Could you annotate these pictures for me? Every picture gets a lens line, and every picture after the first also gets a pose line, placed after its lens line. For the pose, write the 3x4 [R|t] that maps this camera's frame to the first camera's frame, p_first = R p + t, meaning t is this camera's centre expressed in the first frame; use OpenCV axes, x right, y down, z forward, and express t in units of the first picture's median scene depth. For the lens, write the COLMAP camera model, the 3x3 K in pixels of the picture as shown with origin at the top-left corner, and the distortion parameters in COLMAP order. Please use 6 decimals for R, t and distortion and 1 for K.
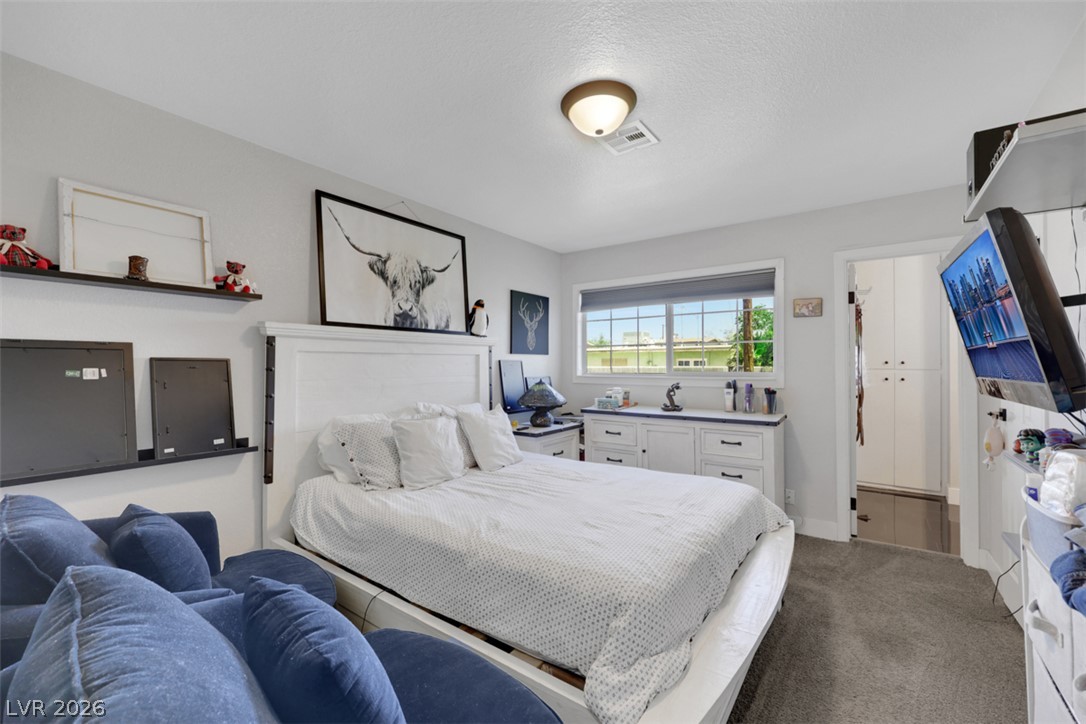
lens RADIAL K [[454.7, 0, 543.3], [0, 454.7, 362.0], [0, 0, 1]] dist [-0.002604, 0.001165]
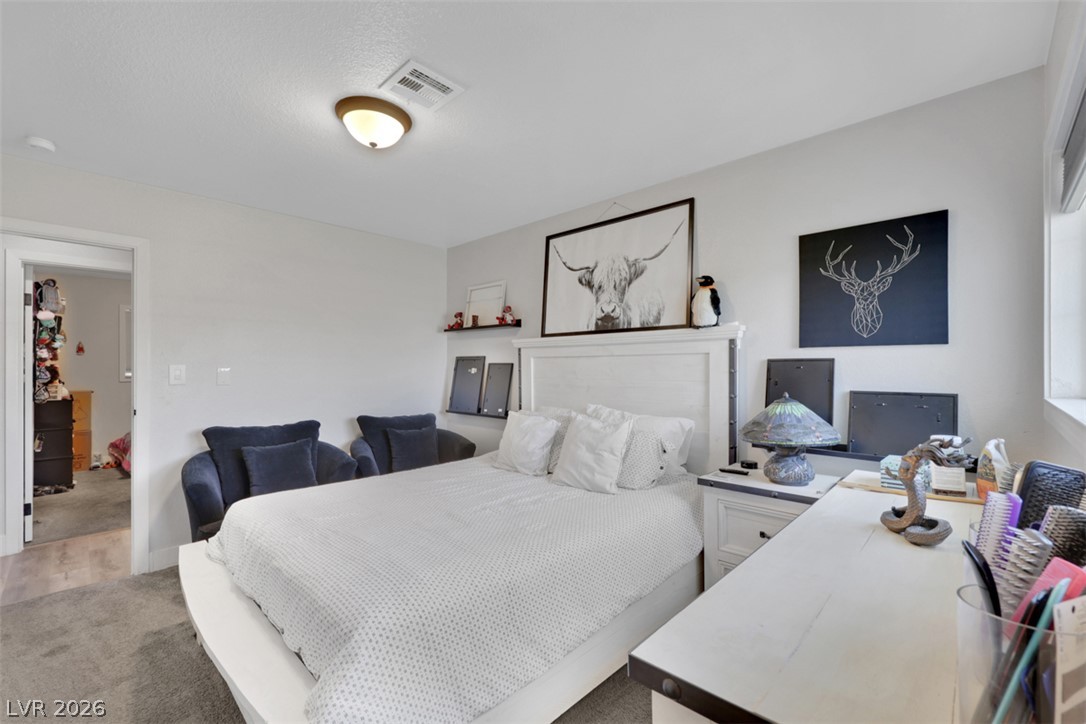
lens RADIAL K [[460.3, 0, 545.9], [0, 460.3, 369.2], [0, 0, 1]] dist [0.001732, 0.000090]
pose [[-0.136622, 0.011800, -0.990553, 0.711551], [0.011235, 0.999883, 0.010362, -0.000459], [0.990560, -0.009713, -0.136739, 0.982097]]
